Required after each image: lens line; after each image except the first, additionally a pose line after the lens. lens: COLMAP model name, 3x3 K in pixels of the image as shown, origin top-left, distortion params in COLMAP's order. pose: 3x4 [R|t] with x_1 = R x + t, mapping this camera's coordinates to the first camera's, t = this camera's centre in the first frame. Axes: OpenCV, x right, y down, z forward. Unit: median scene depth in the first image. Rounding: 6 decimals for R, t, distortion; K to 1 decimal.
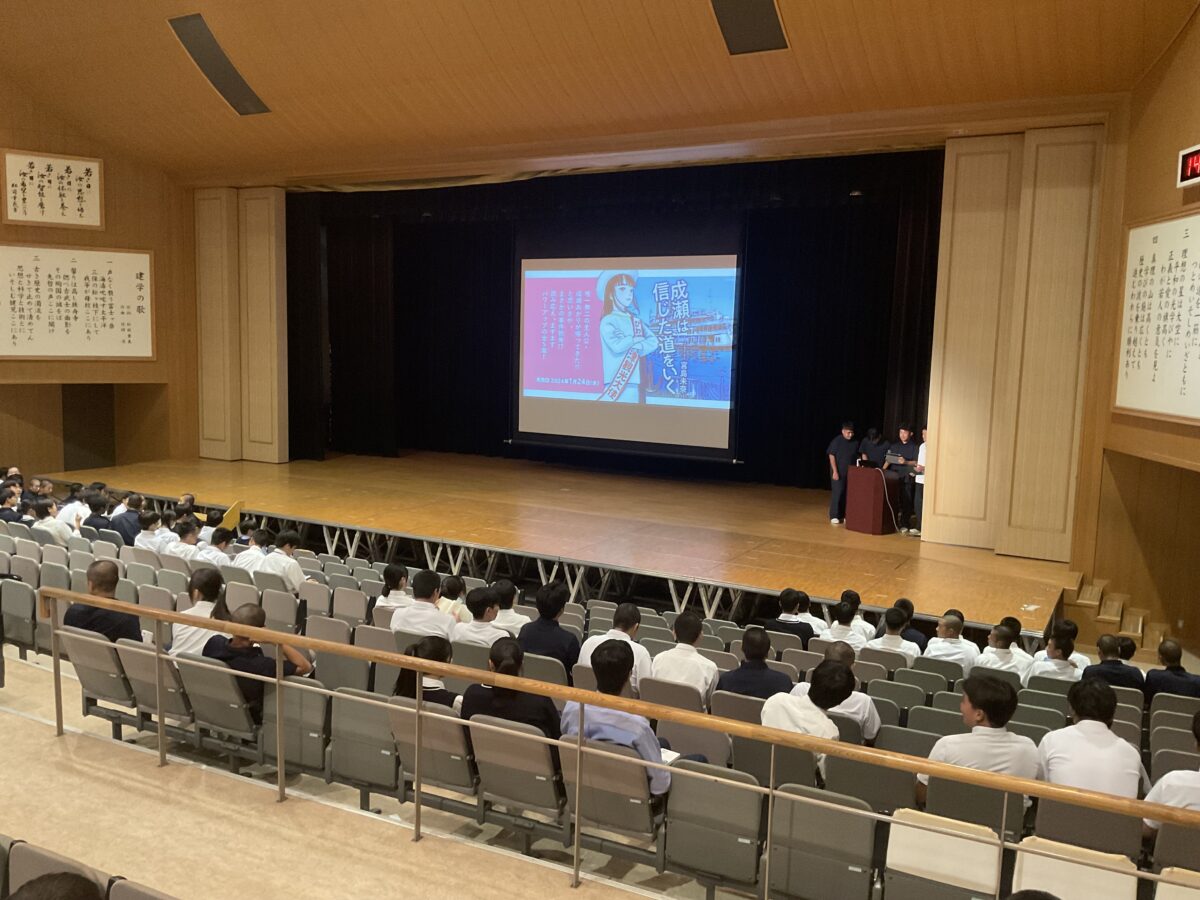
lens RADIAL K [[1002.4, 0, 596.8], [0, 1002.4, 452.1], [0, 0, 1]] dist [0.001670, -0.010166]
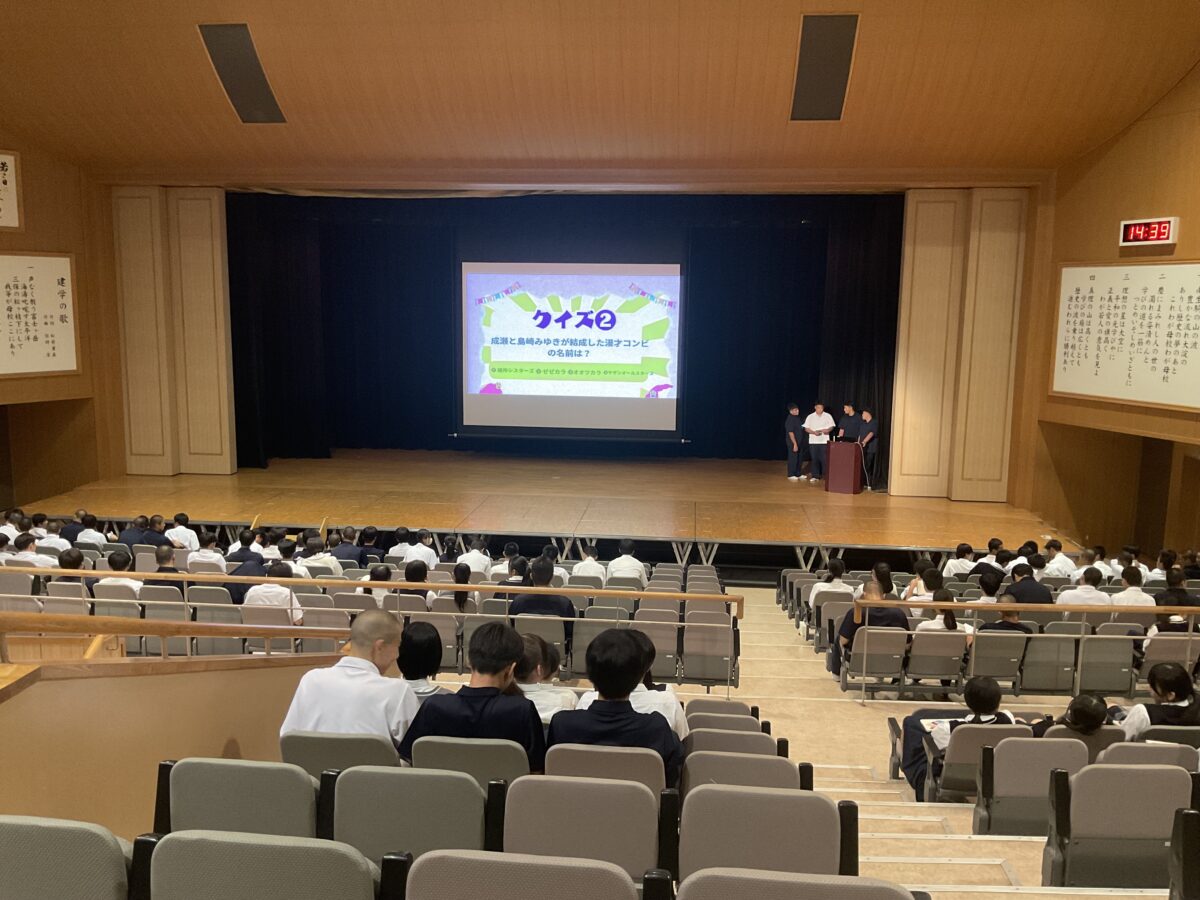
lens RADIAL K [[996.4, 0, 600.0], [0, 996.4, 450.0], [0, 0, 1]] dist [0.034056, -0.073471]
pose [[0.914138, -0.074589, 0.398483, -0.401909], [0.057411, 0.996841, 0.054886, -0.048097], [-0.401318, -0.027296, 0.915532, -0.029617]]
